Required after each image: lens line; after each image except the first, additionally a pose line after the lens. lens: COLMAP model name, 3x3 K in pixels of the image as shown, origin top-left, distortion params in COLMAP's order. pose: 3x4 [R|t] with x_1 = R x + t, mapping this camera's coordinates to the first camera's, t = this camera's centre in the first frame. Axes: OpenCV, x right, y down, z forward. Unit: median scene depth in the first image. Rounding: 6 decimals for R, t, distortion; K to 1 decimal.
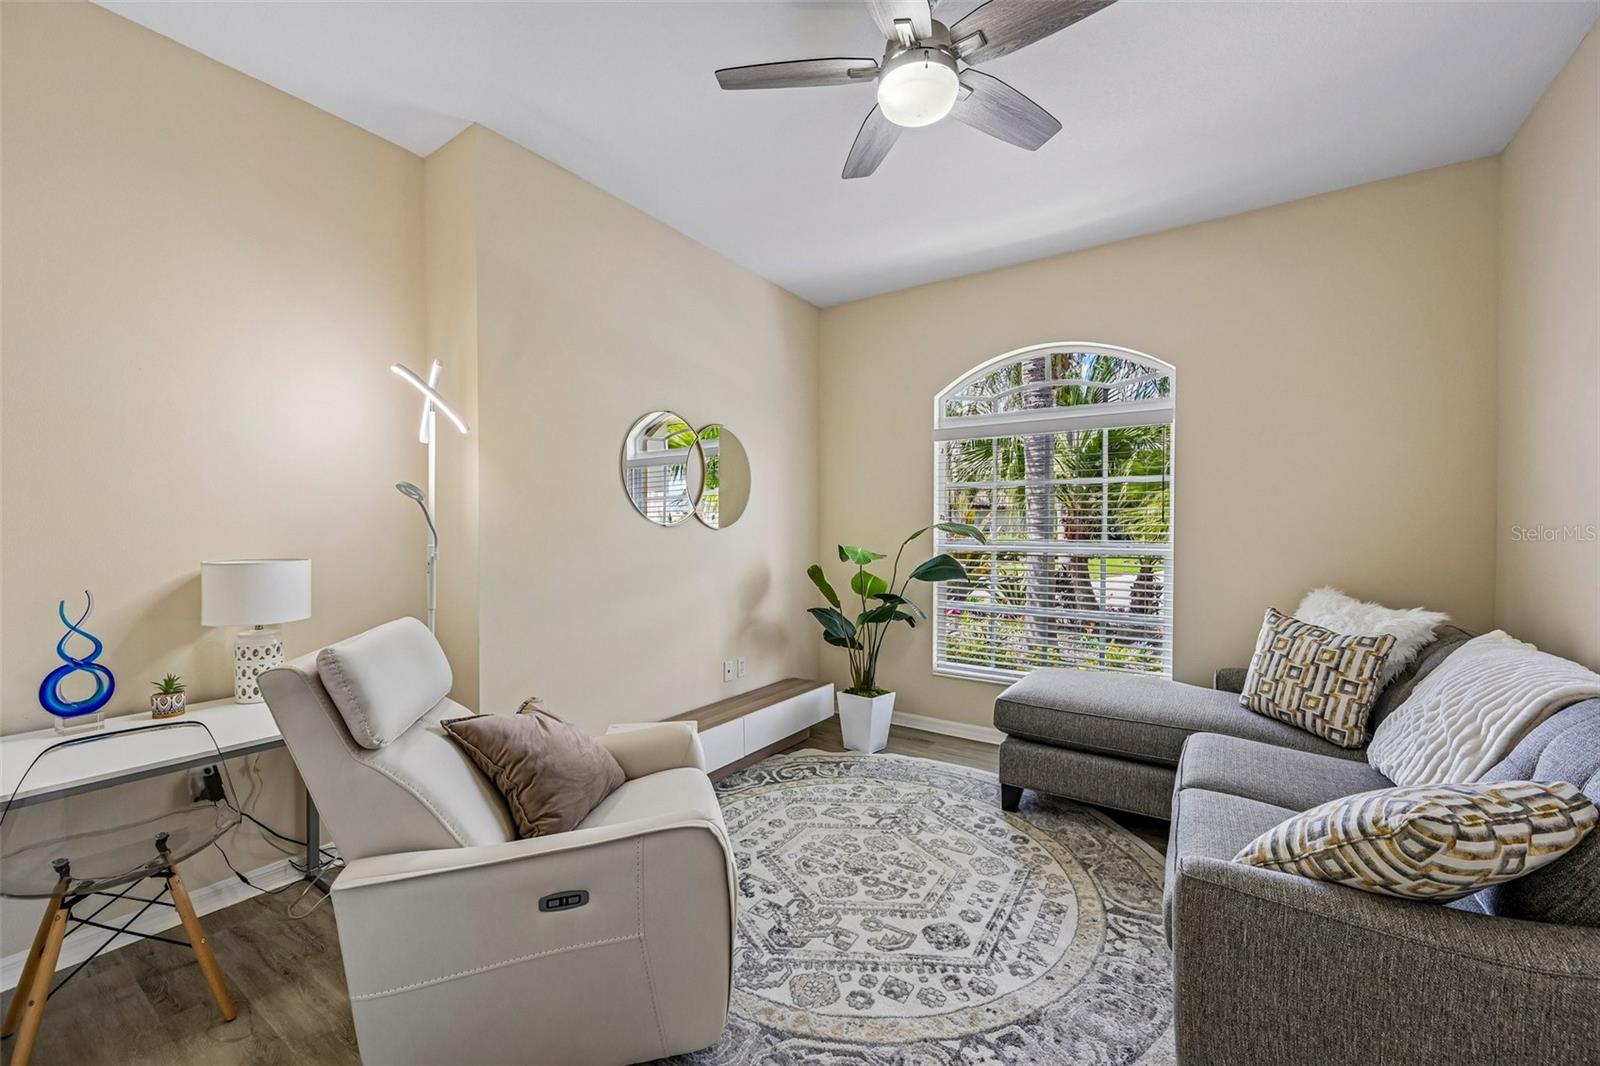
lens RADIAL K [[632.5, 0, 807.9], [0, 632.5, 530.7], [0, 0, 1]] dist [-0.000713, -0.000703]
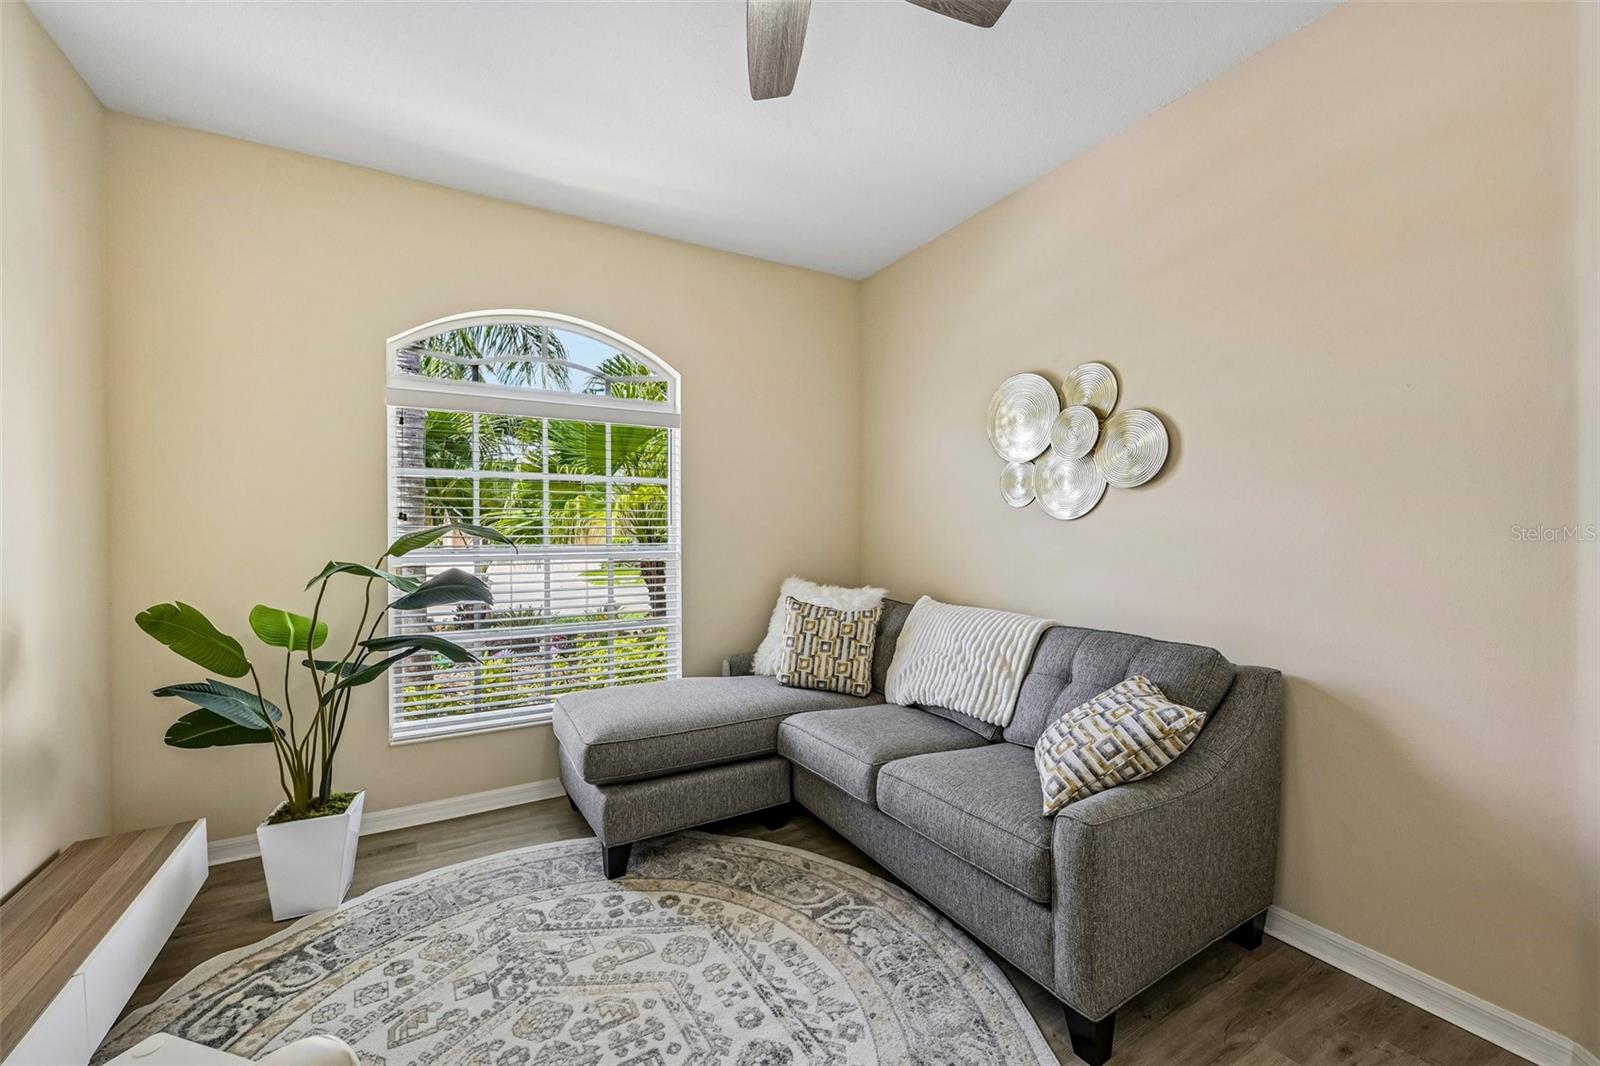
lens RADIAL K [[632.5, 0, 801.7], [0, 632.5, 531.2], [0, 0, 1]] dist [-0.000713, -0.000703]
pose [[0.443007, -0.003749, 0.896511, -0.345423], [0.005829, 0.999982, 0.001302, -0.003224], [-0.896499, 0.004649, 0.443021, 0.476912]]
